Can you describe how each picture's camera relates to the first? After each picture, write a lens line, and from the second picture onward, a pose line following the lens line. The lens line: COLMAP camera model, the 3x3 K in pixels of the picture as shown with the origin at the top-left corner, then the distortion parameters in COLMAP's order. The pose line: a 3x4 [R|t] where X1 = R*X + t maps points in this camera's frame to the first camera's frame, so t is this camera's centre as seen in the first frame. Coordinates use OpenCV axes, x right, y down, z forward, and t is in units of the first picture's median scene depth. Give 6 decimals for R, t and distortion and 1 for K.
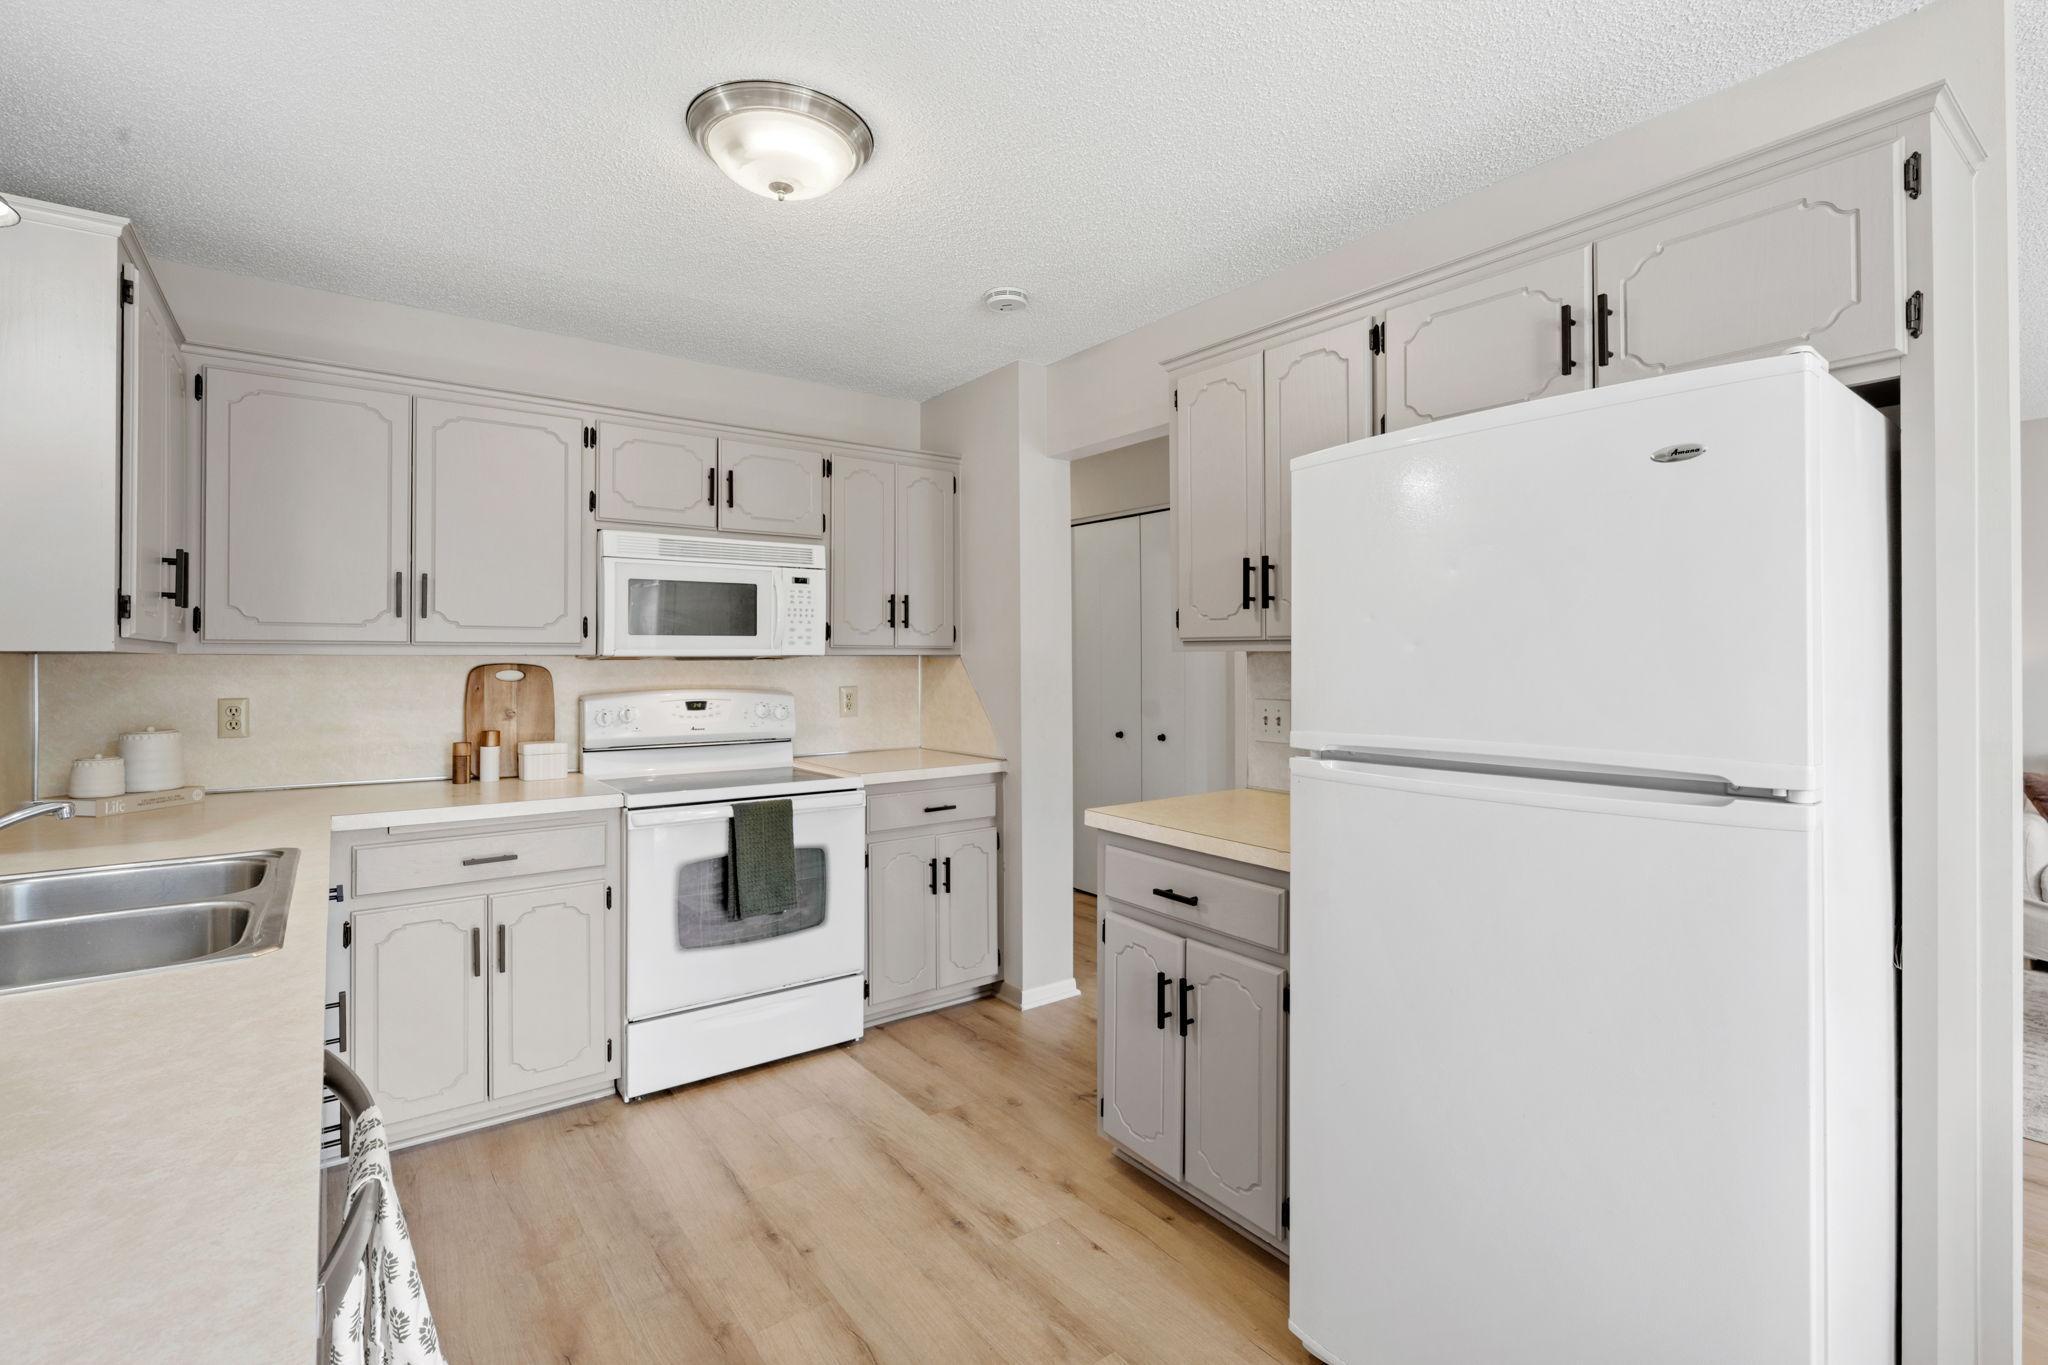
lens RADIAL K [[927.0, 0, 1022.6], [0, 927.0, 652.3], [0, 0, 1]] dist [-0.009957, 0.001456]
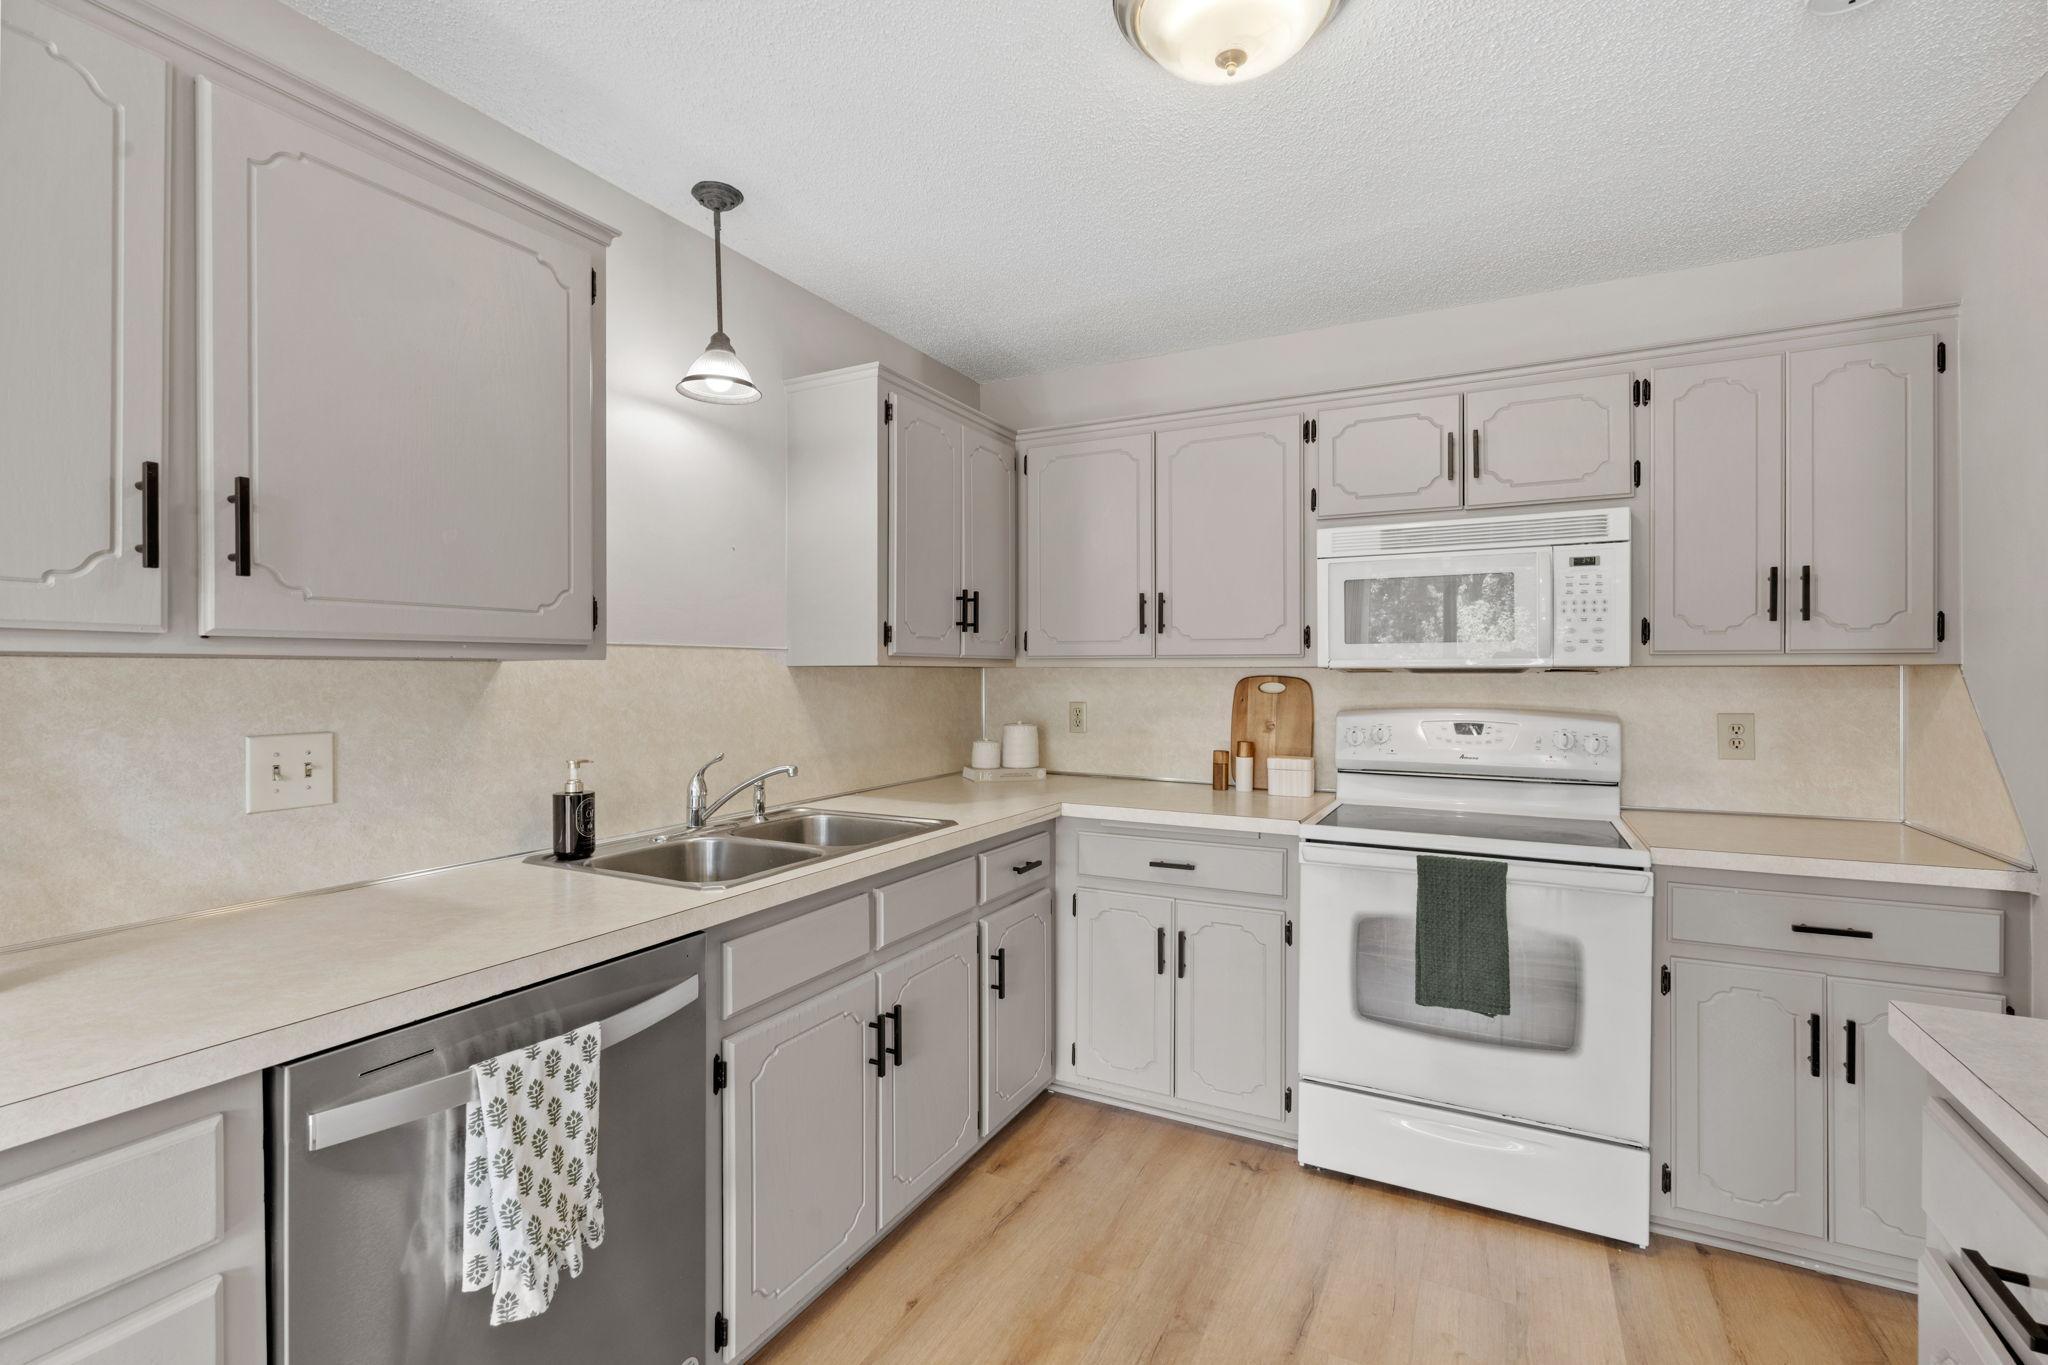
lens RADIAL K [[916.6, 0, 1015.7], [0, 916.6, 672.3], [0, 0, 1]] dist [-0.007820, 0.000687]
pose [[0.426779, 0.000968, -0.904356, 0.225008], [0.005612, 0.999977, 0.003719, 0.003095], [0.904339, -0.006662, 0.426764, 0.329013]]
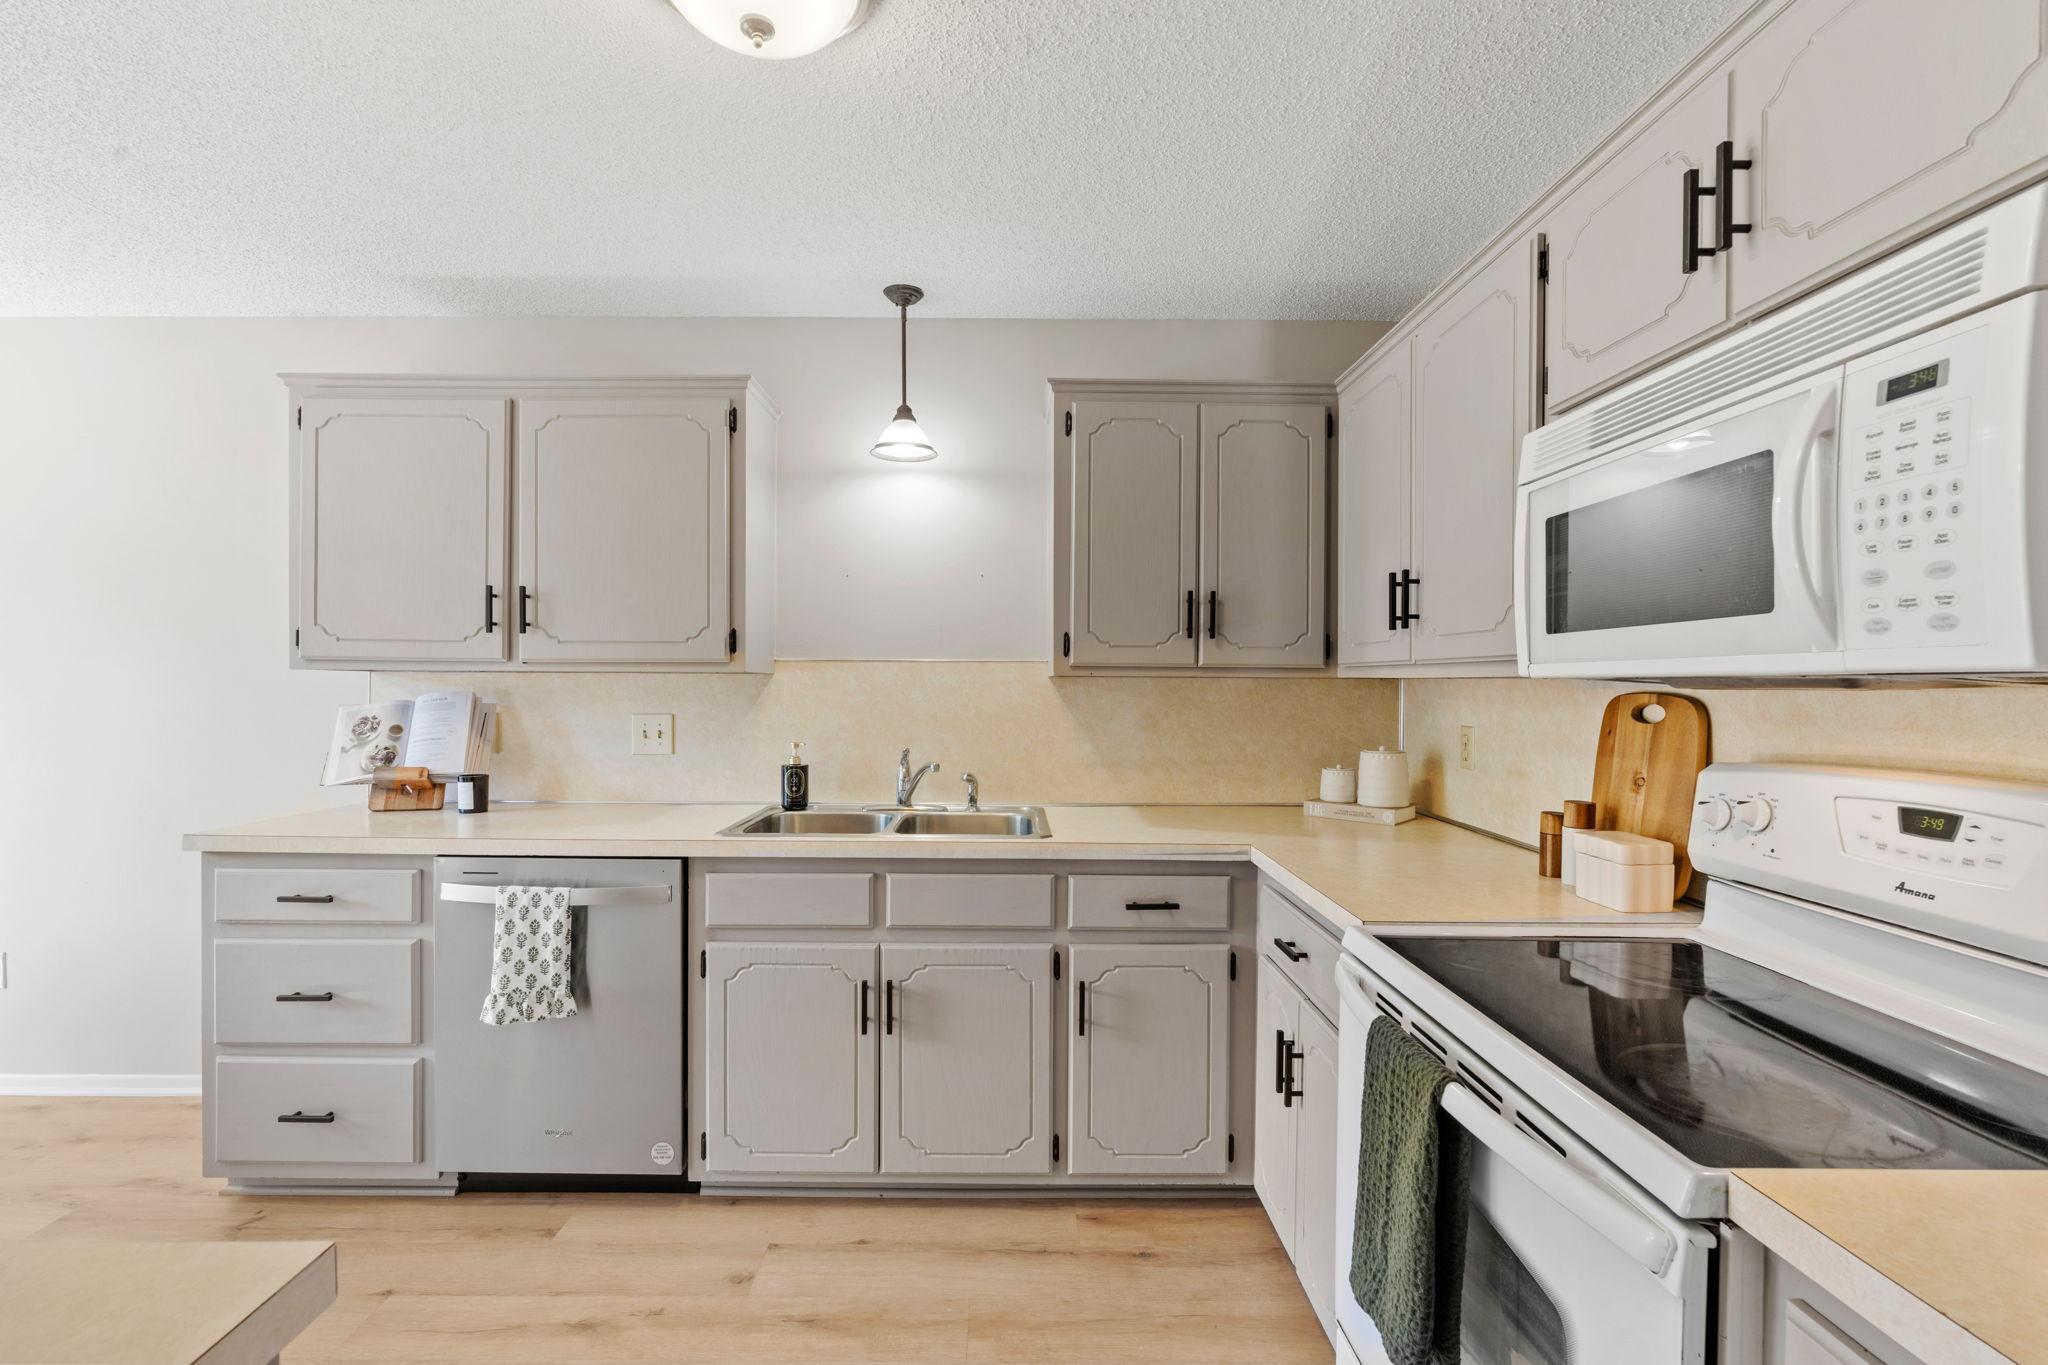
lens RADIAL K [[910.8, 0, 1017.2], [0, 910.8, 689.4], [0, 0, 1]] dist [-0.013383, 0.004392]
pose [[-0.595989, 0.004380, -0.802980, 0.120705], [0.000424, 0.999987, 0.005139, 0.007381], [0.802992, 0.002723, -0.595983, 1.024801]]
